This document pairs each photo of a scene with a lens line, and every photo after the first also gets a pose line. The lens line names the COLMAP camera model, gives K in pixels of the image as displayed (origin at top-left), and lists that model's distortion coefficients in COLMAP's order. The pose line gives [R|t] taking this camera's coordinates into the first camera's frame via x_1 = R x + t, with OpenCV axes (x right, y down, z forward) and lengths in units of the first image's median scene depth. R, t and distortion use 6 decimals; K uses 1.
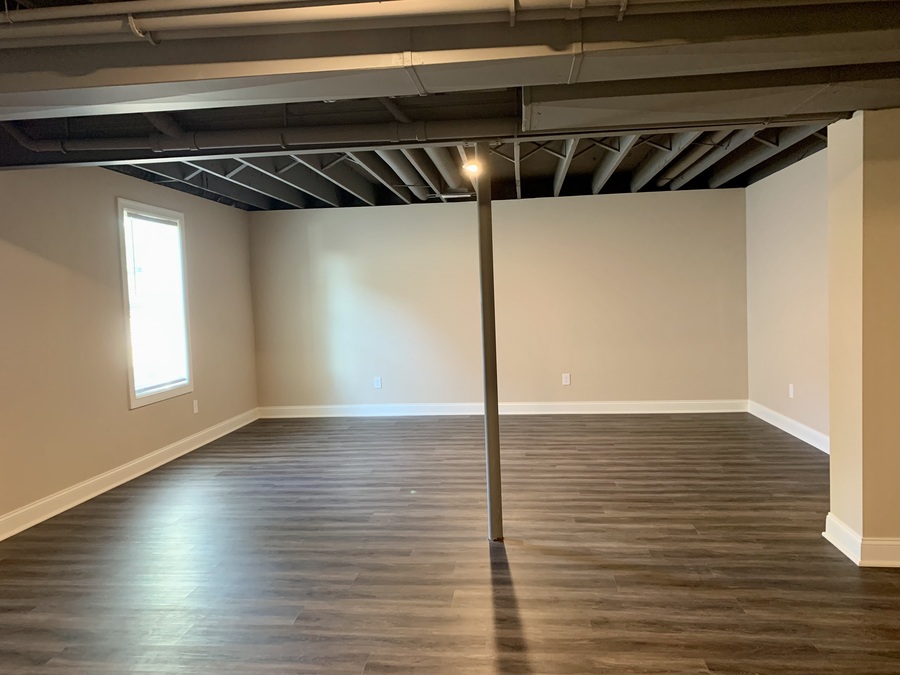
lens RADIAL K [[692.1, 0, 445.8], [0, 692.1, 337.1], [0, 0, 1]] dist [0.046143, -0.034512]
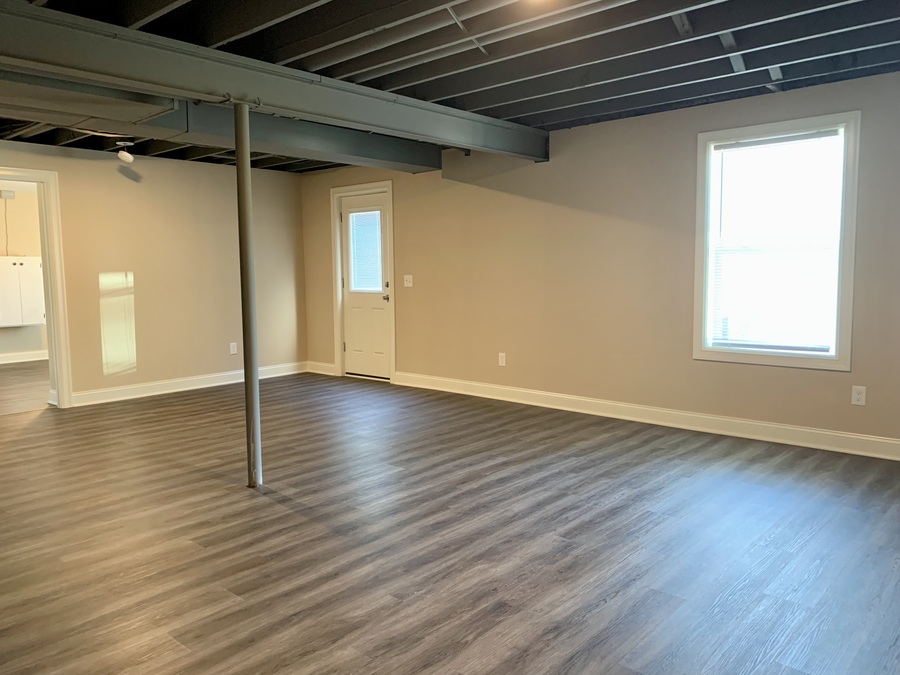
lens RADIAL K [[692.1, 0, 445.8], [0, 692.1, 337.1], [0, 0, 1]] dist [0.046143, -0.034512]
pose [[-0.591218, 0.116870, -0.797999, 0.514555], [-0.013304, 0.987897, 0.154537, -0.070785], [0.806402, 0.101981, -0.582508, 1.310386]]
